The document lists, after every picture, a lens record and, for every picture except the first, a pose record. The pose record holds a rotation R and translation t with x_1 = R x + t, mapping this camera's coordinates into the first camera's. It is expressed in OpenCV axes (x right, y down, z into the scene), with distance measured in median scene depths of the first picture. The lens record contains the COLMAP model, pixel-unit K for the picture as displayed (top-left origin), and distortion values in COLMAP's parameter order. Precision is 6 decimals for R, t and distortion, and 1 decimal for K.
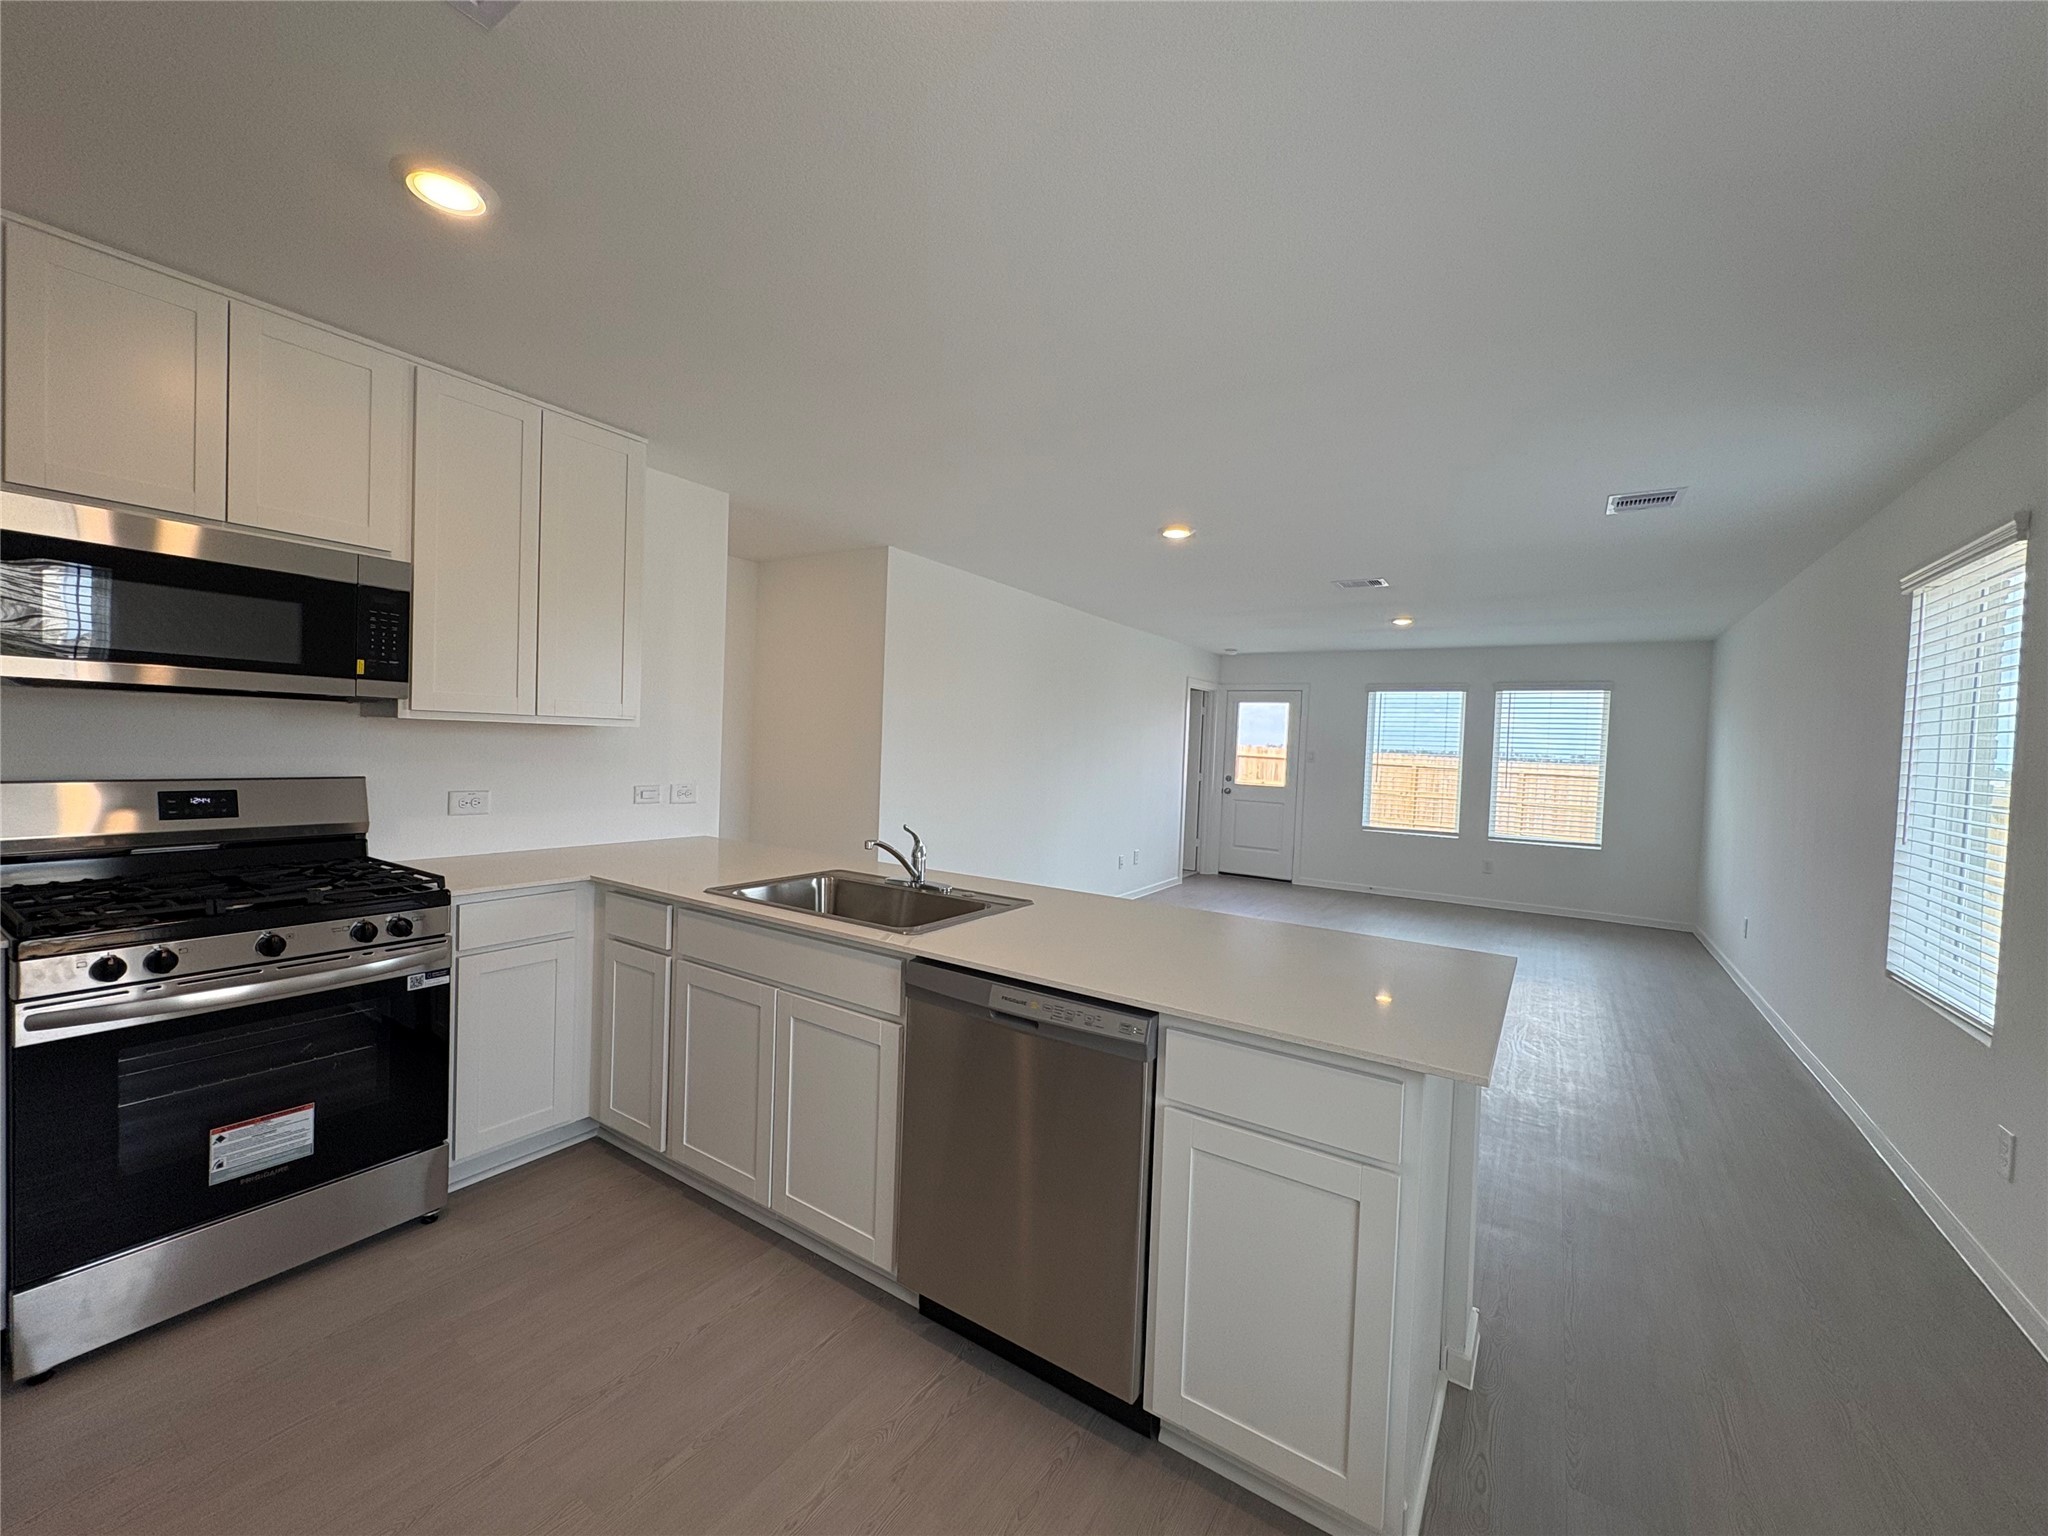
lens RADIAL K [[814.4, 0, 1027.4], [0, 814.4, 768.1], [0, 0, 1]] dist [0.000730, 0.001373]
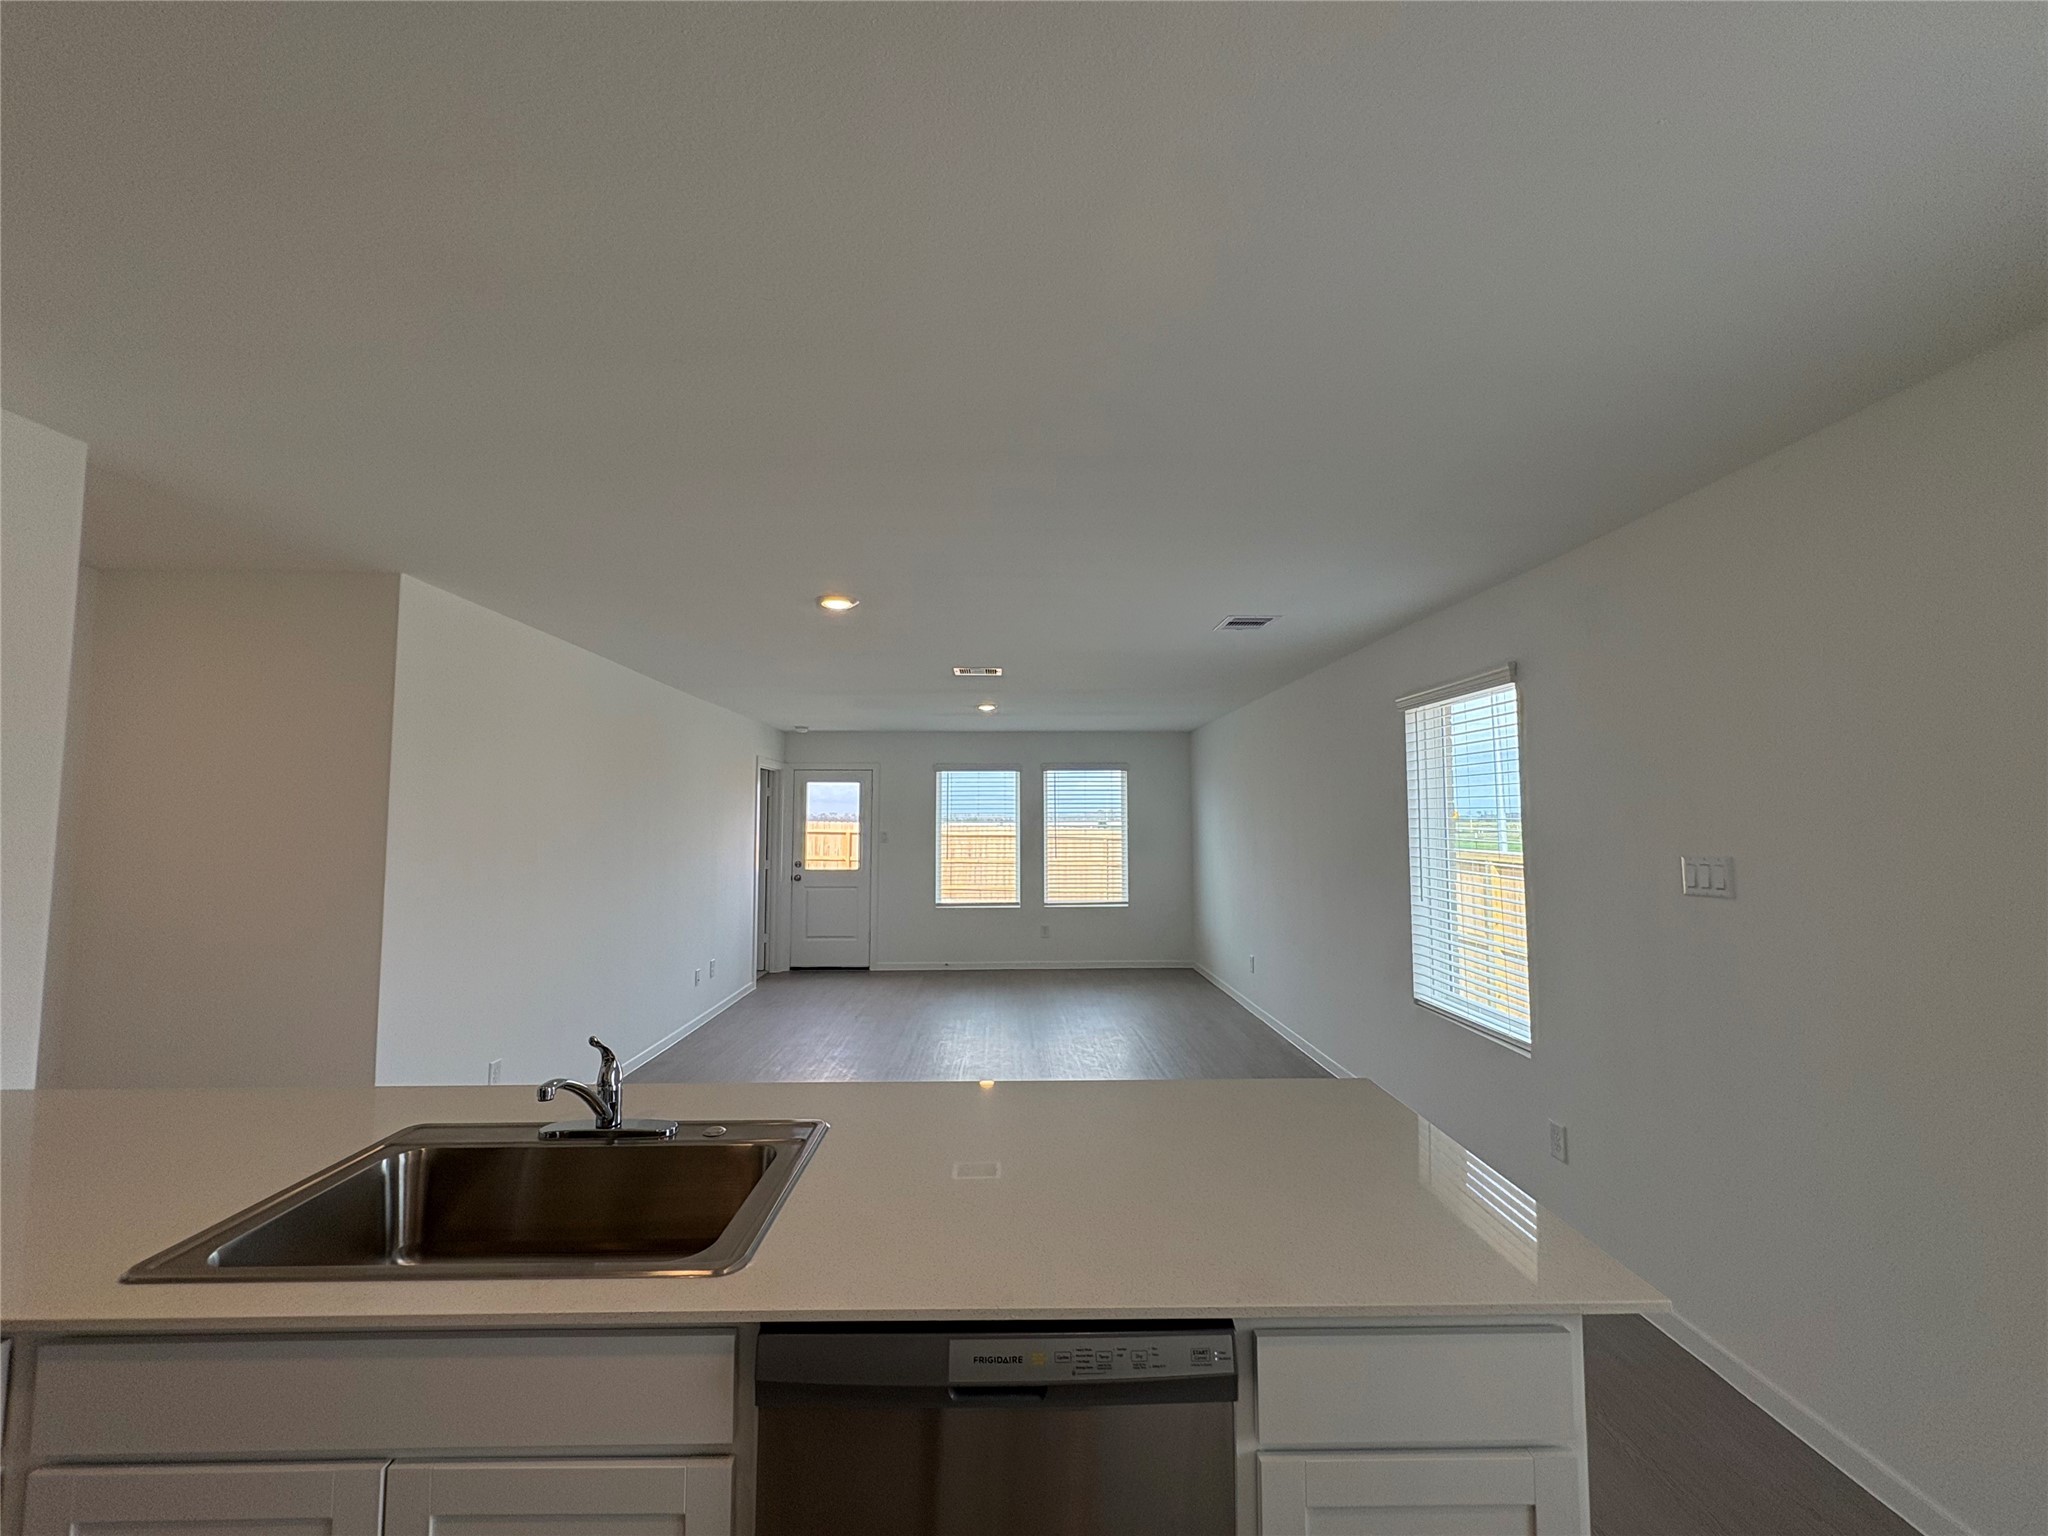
lens RADIAL K [[814.4, 0, 1019.6], [0, 814.4, 765.2], [0, 0, 1]] dist [0.000730, 0.001373]
pose [[0.827732, -0.001068, 0.561122, -0.084549], [0.050157, 0.996136, -0.072093, -0.026765], [-0.558877, 0.087818, 0.824587, 0.113438]]
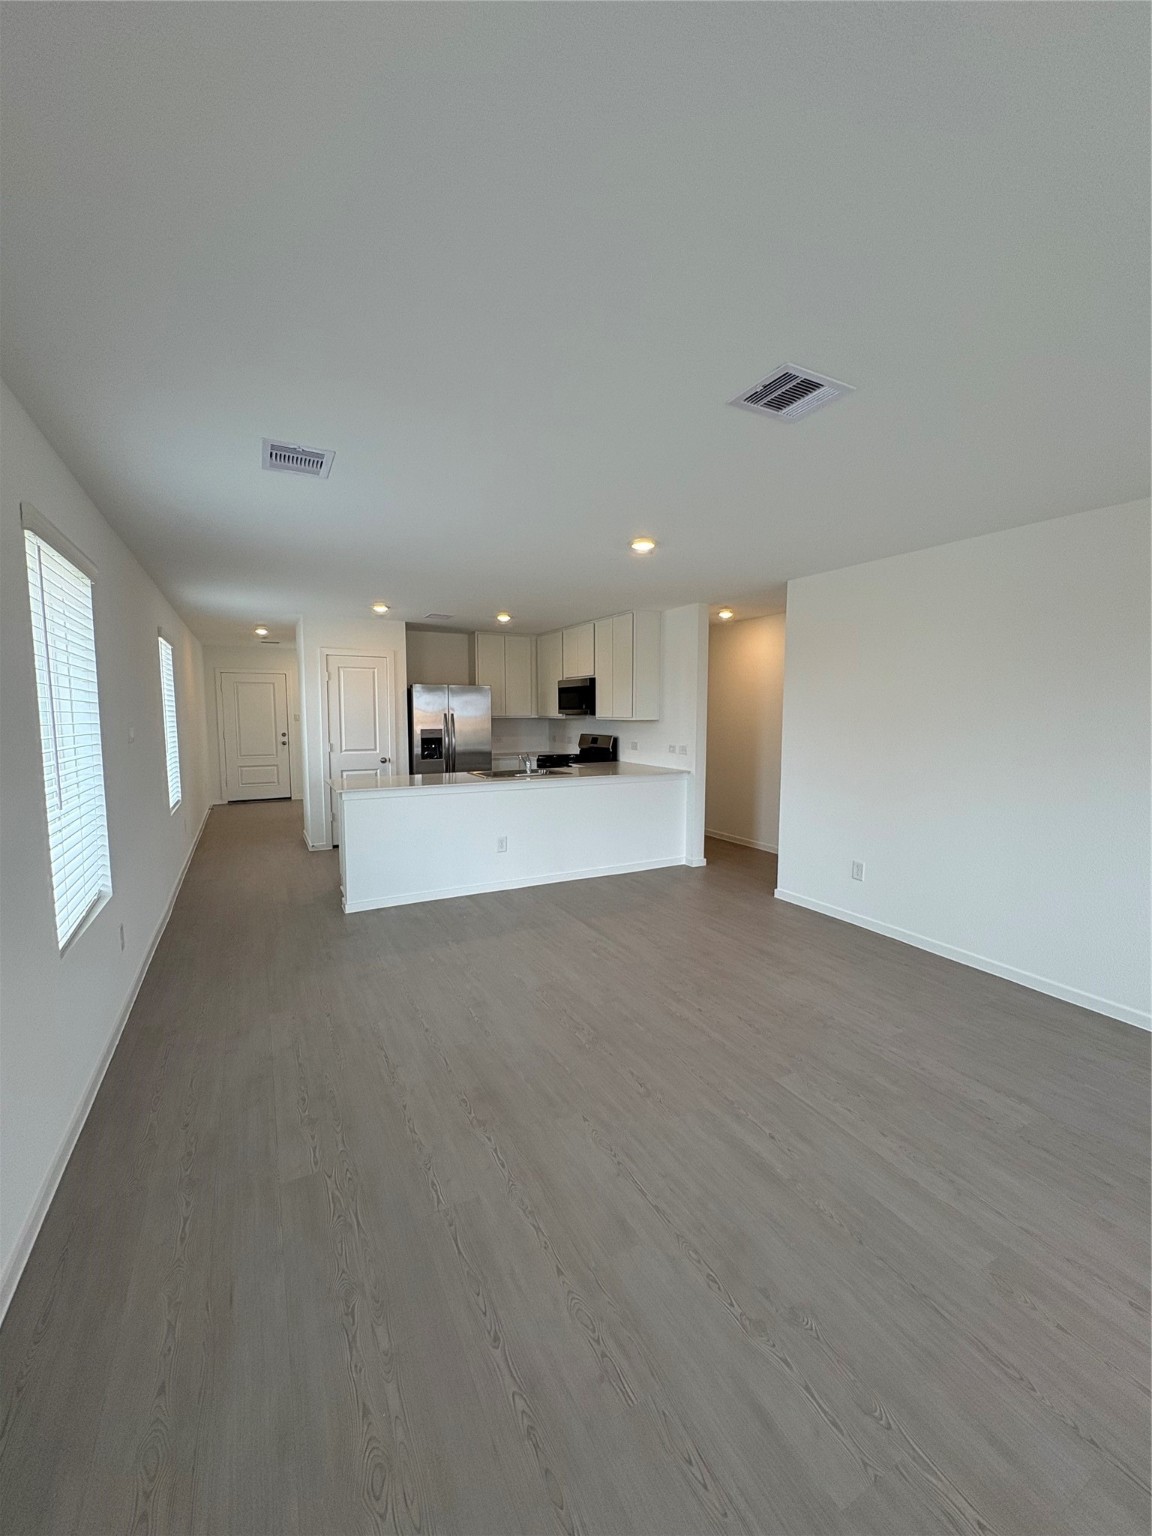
lens RADIAL K [[610.8, 0, 574.0], [0, 610.8, 769.3], [0, 0, 1]] dist [0.000730, 0.001373]
pose [[-0.483657, 0.042869, -0.874207, 0.625066], [-0.045662, 0.996204, 0.074114, -0.012616], [0.874066, 0.075764, -0.479863, 0.820505]]
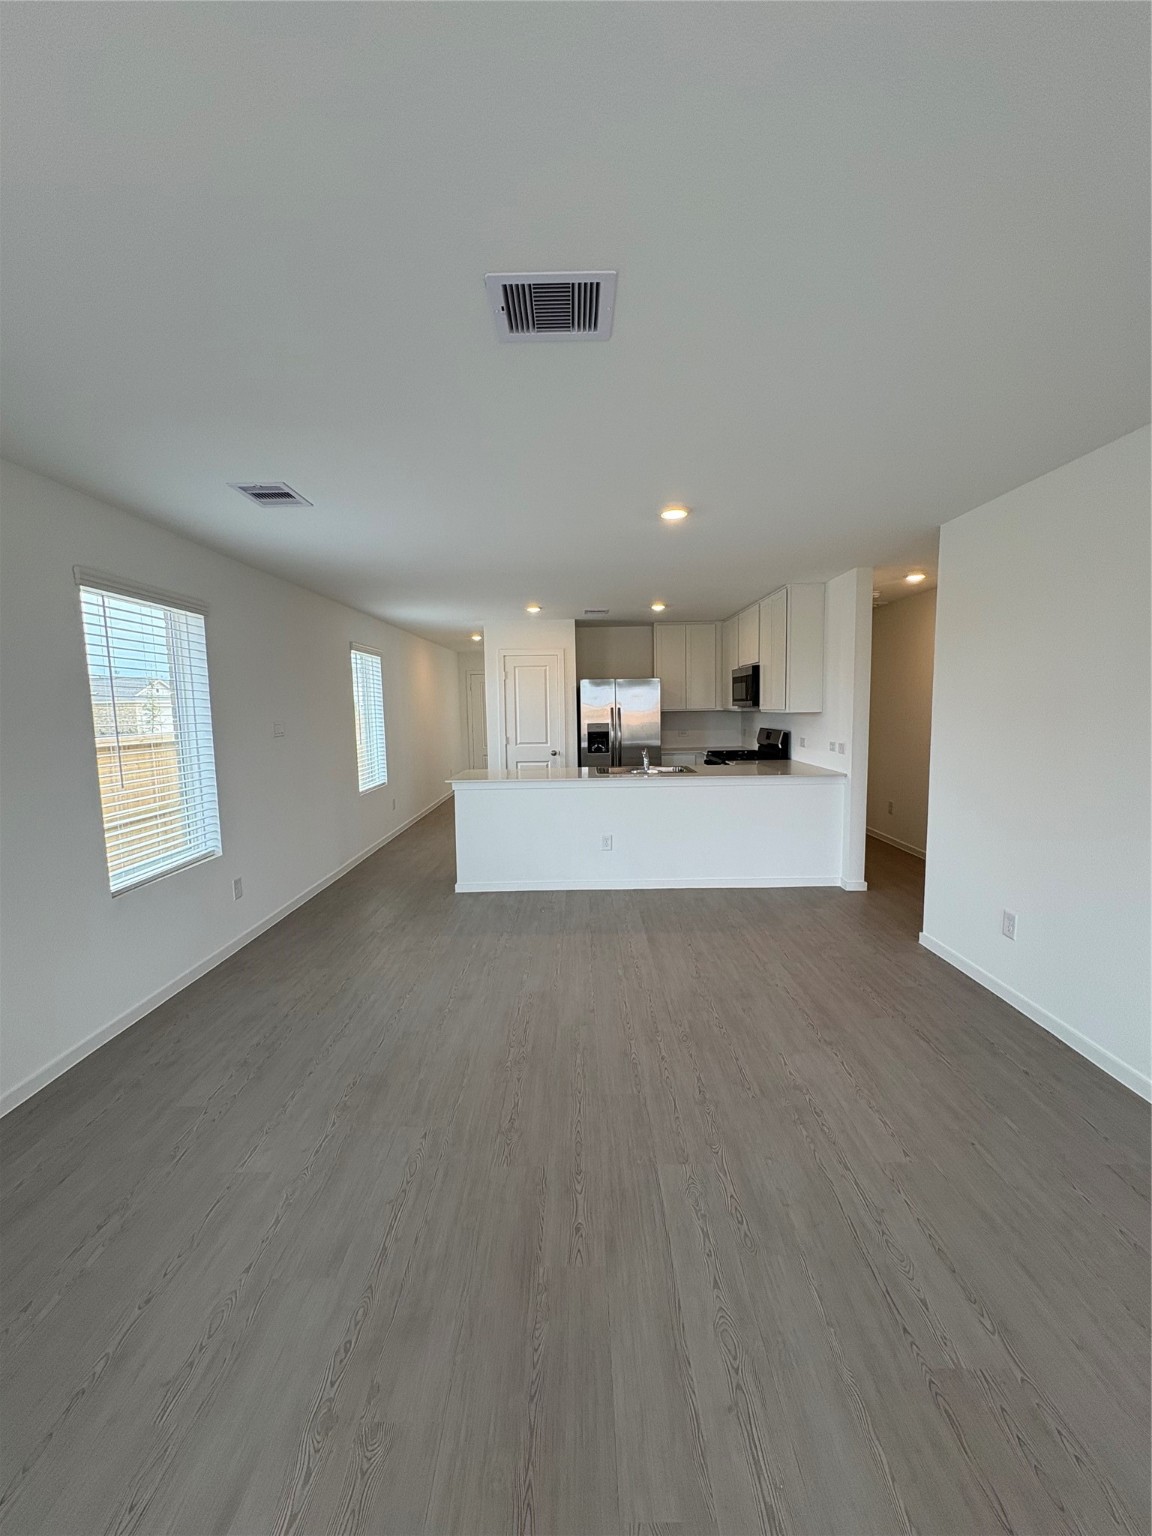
lens RADIAL K [[610.8, 0, 574.2], [0, 610.8, 766.8], [0, 0, 1]] dist [0.000730, 0.001373]
pose [[-0.838834, 0.029743, -0.543574, 0.440312], [-0.031560, 0.994170, 0.103102, -0.025512], [0.543471, 0.103641, -0.833005, 0.969914]]
